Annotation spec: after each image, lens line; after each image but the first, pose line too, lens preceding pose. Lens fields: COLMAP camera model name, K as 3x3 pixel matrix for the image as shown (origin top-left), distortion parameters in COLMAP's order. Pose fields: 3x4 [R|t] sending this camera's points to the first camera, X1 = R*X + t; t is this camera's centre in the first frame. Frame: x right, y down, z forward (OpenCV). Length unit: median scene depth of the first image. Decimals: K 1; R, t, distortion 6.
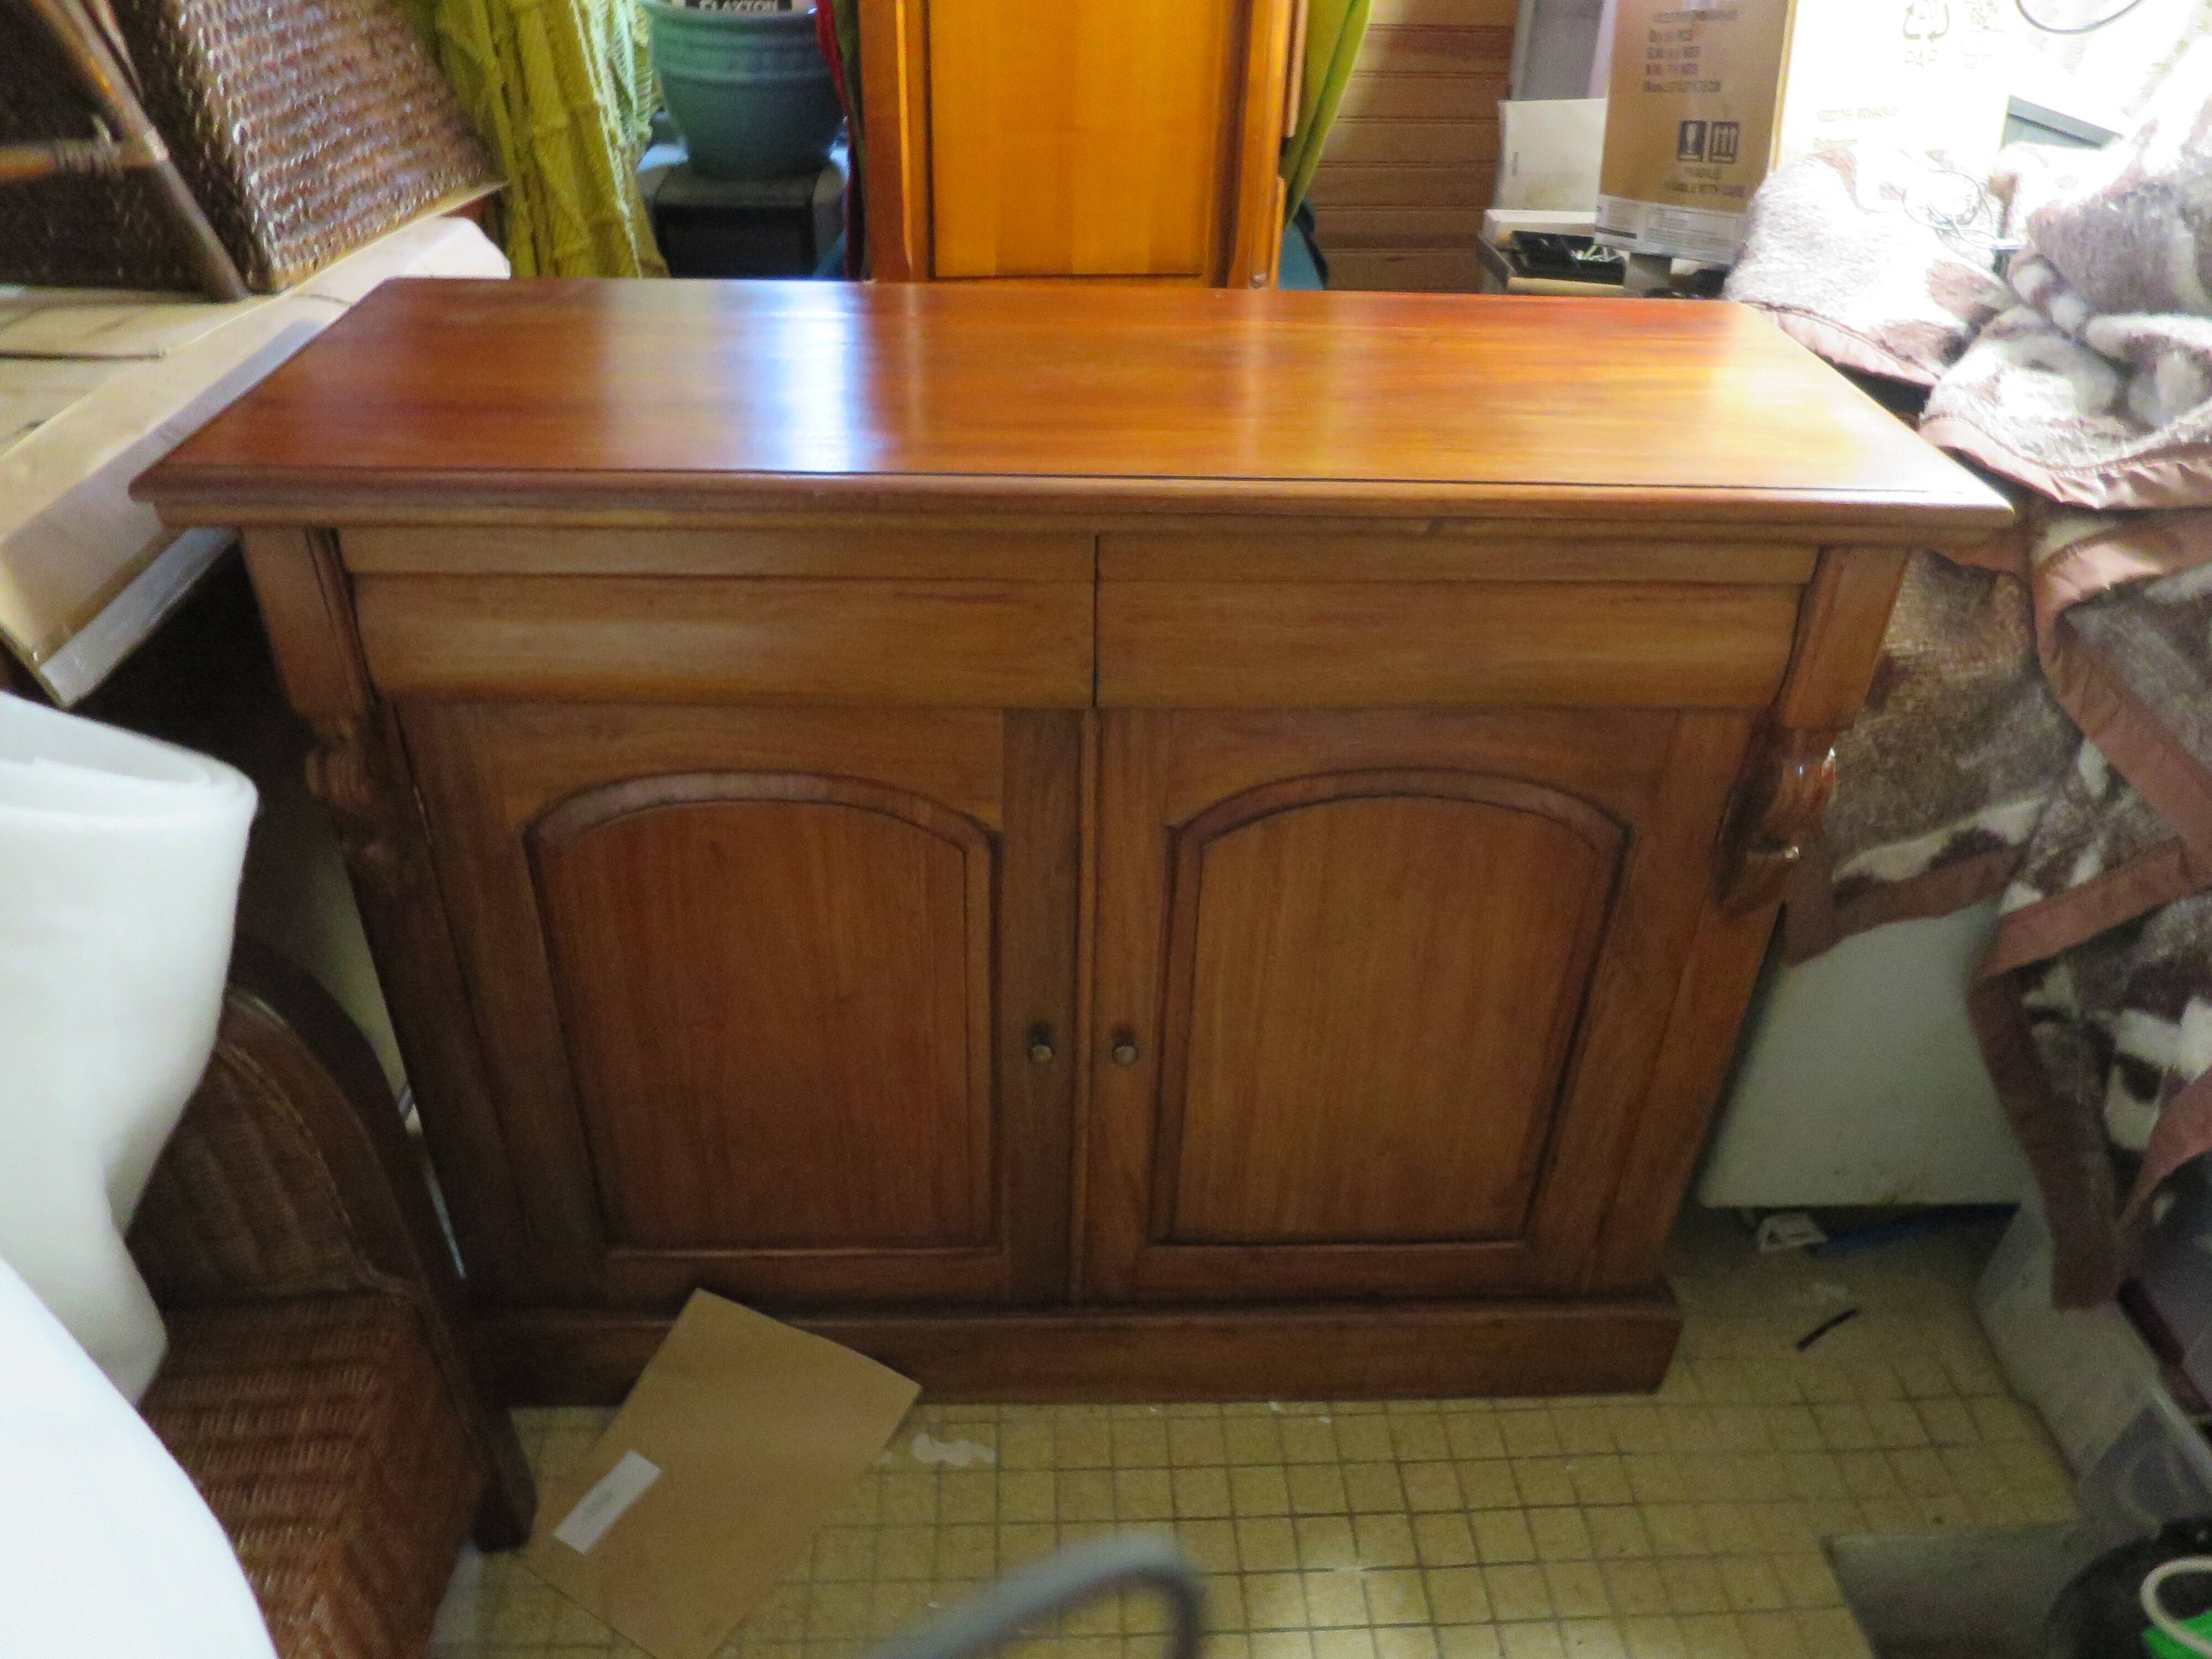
lens RADIAL K [[1581.1, 0, 1113.1], [0, 1581.1, 812.1], [0, 0, 1]] dist [-0.051364, 0.011633]
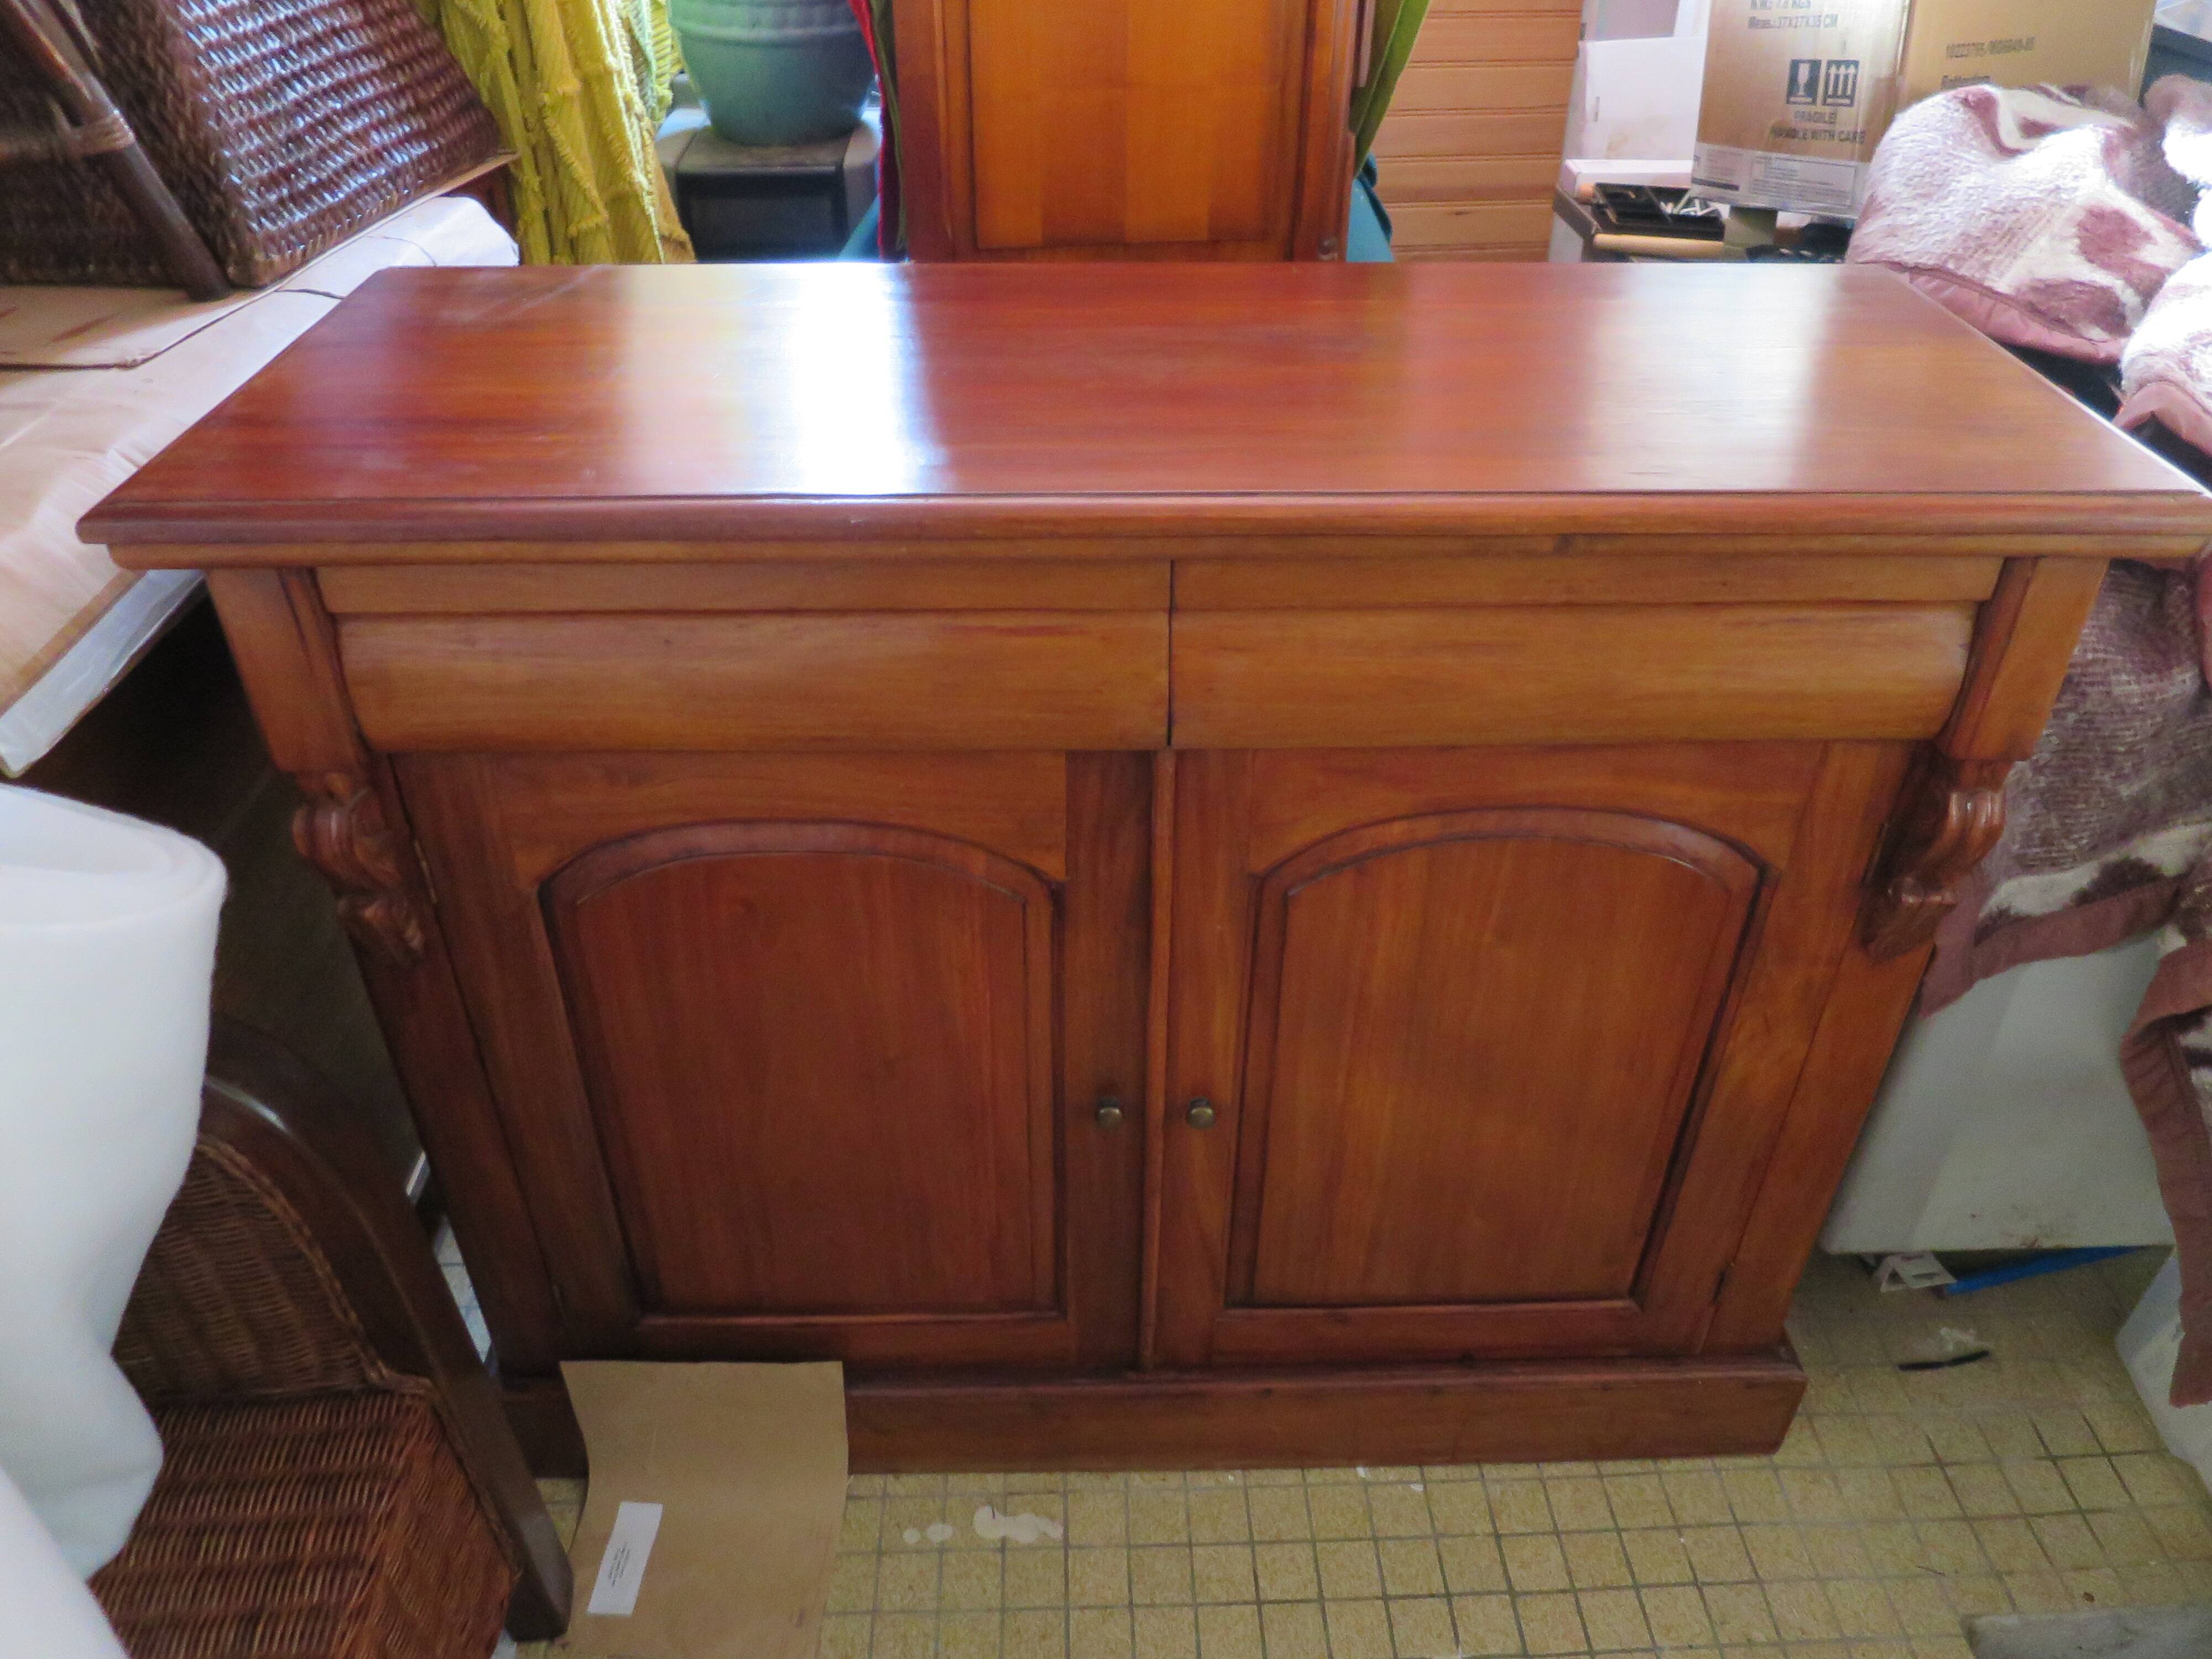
lens RADIAL K [[1581.1, 0, 1114.6], [0, 1581.1, 809.0], [0, 0, 1]] dist [-0.051364, 0.011633]
pose [[0.999586, -0.012475, -0.025926, -0.016640], [0.013181, 0.999542, 0.027246, -0.047170], [0.025574, -0.027576, 0.999293, 0.093768]]
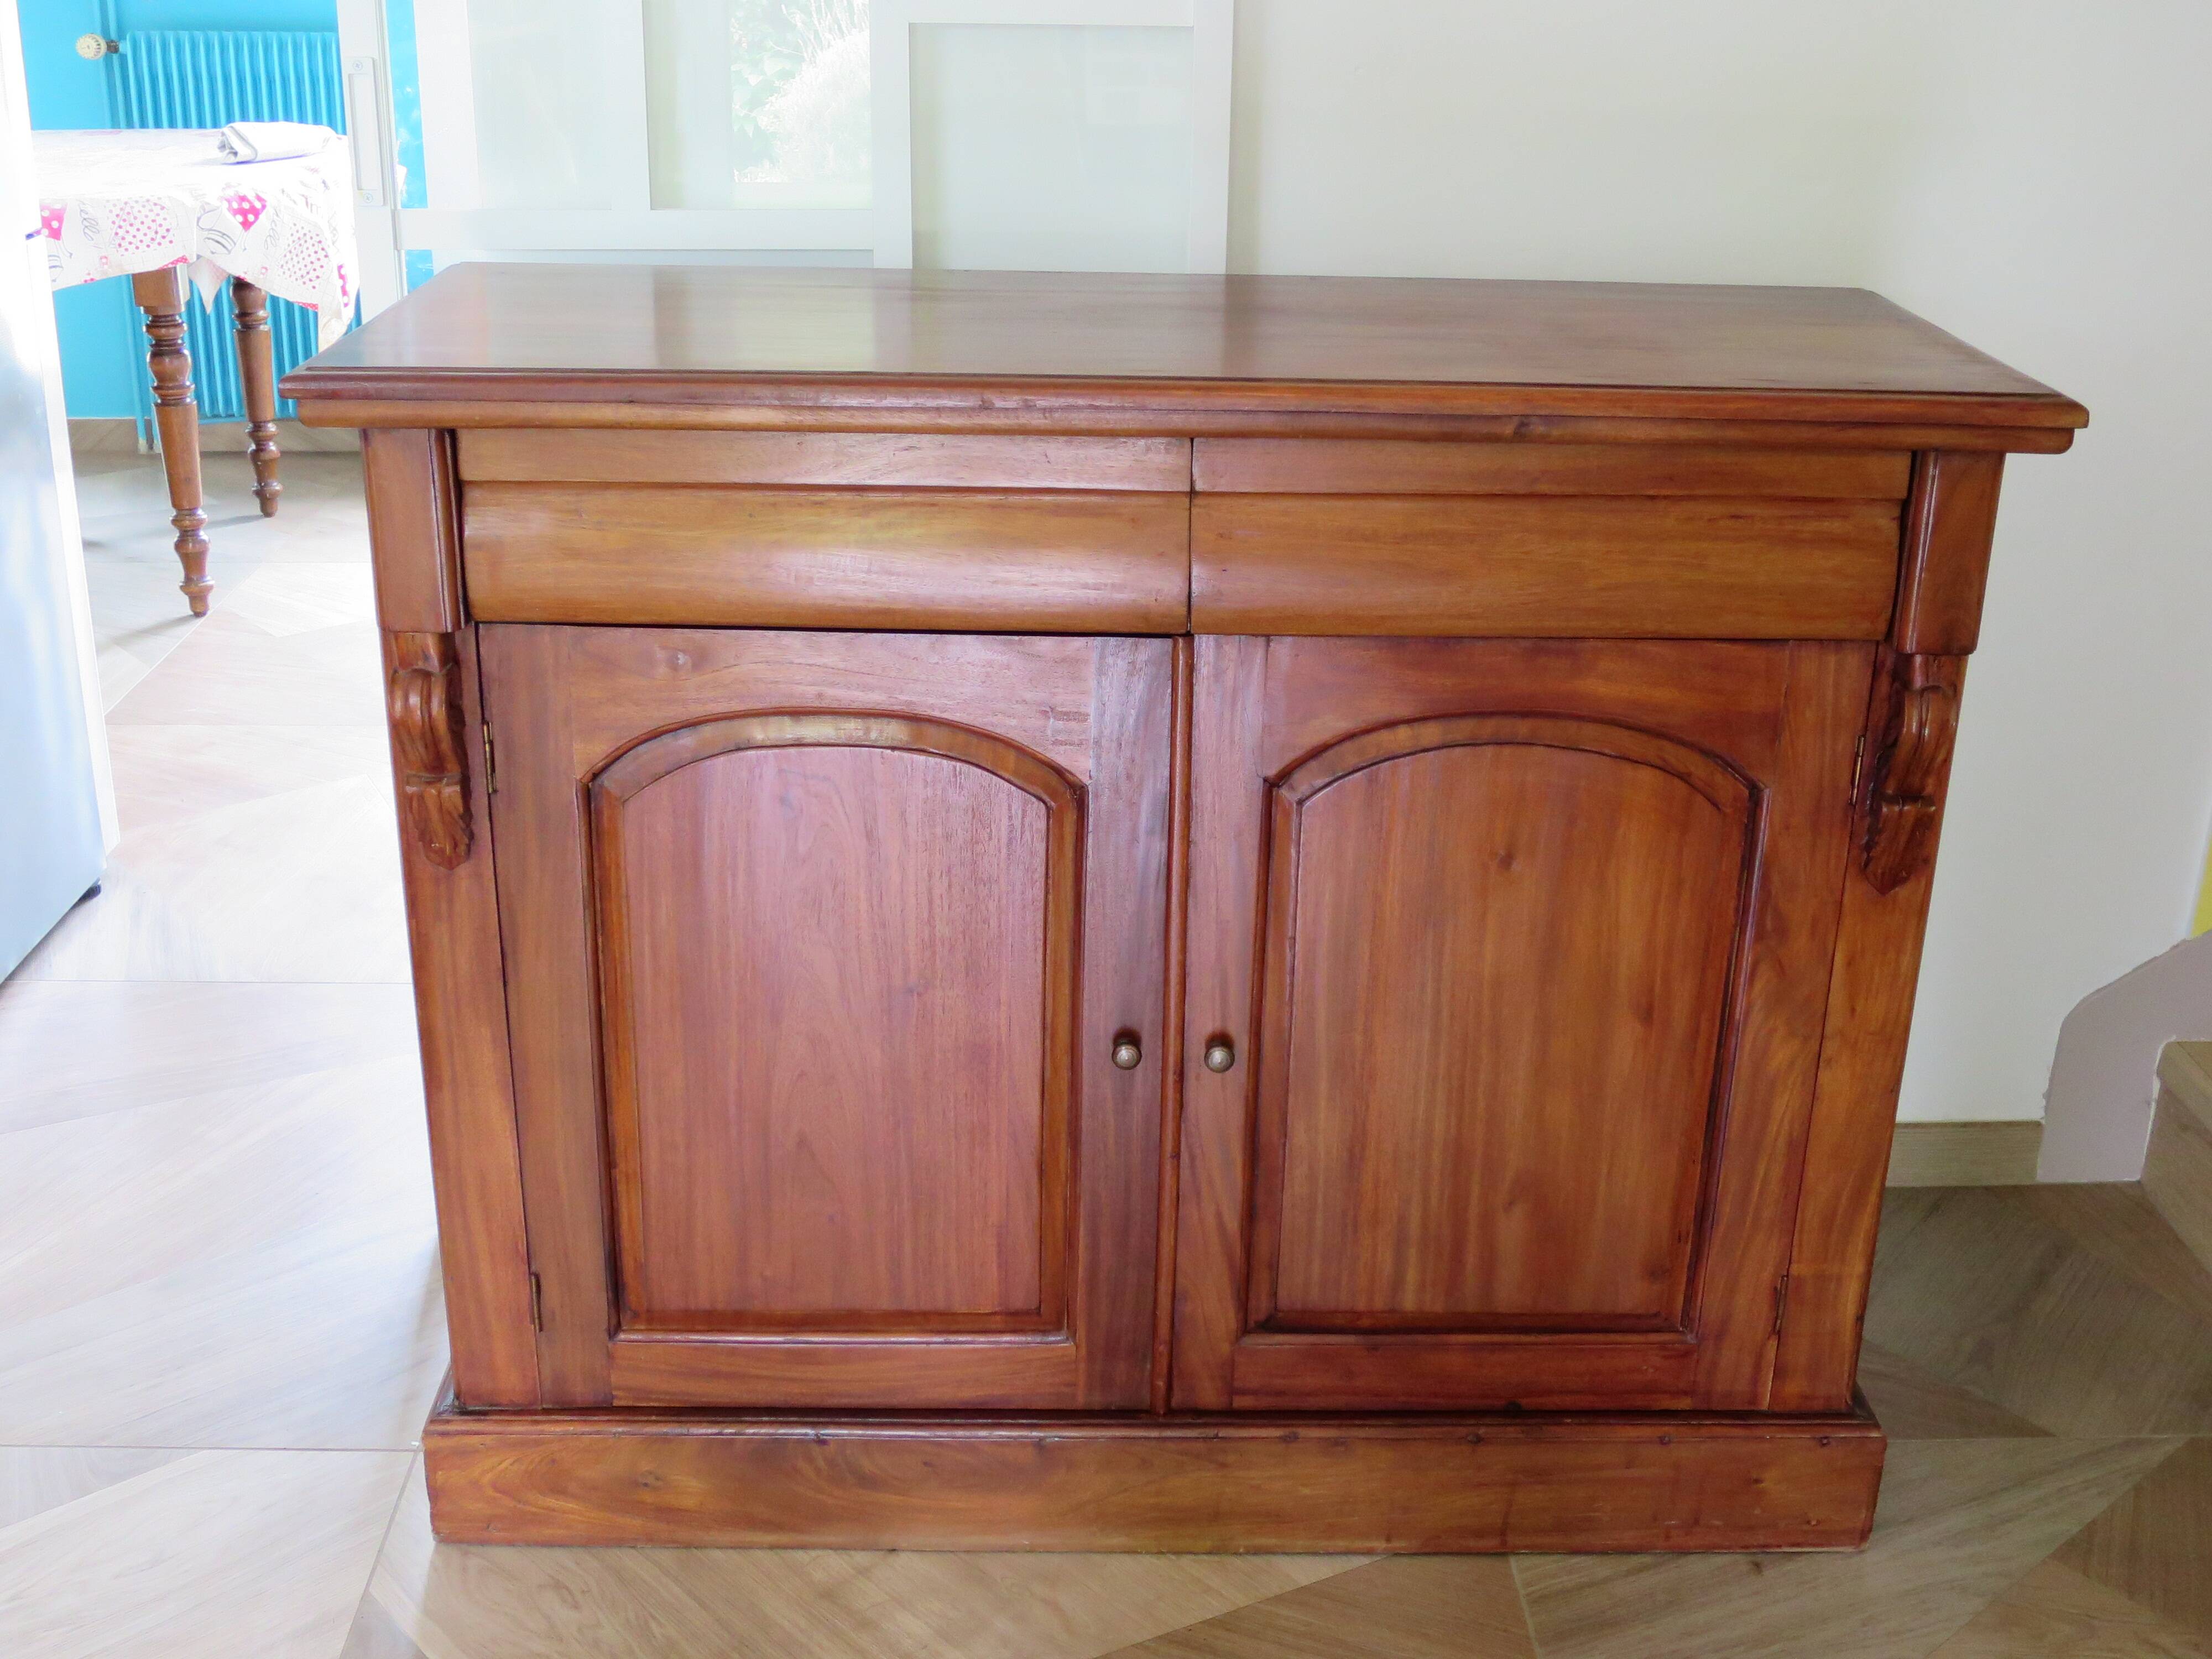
lens RADIAL K [[2366.0, 0, 1113.0], [0, 2366.0, 765.5], [0, 0, 1]] dist [-0.085236, 0.000000]
pose [[0.999592, -0.001917, -0.028508, -0.013883], [-0.004385, 0.975635, -0.219355, 0.279864], [0.028234, 0.219390, 0.975229, -0.346068]]
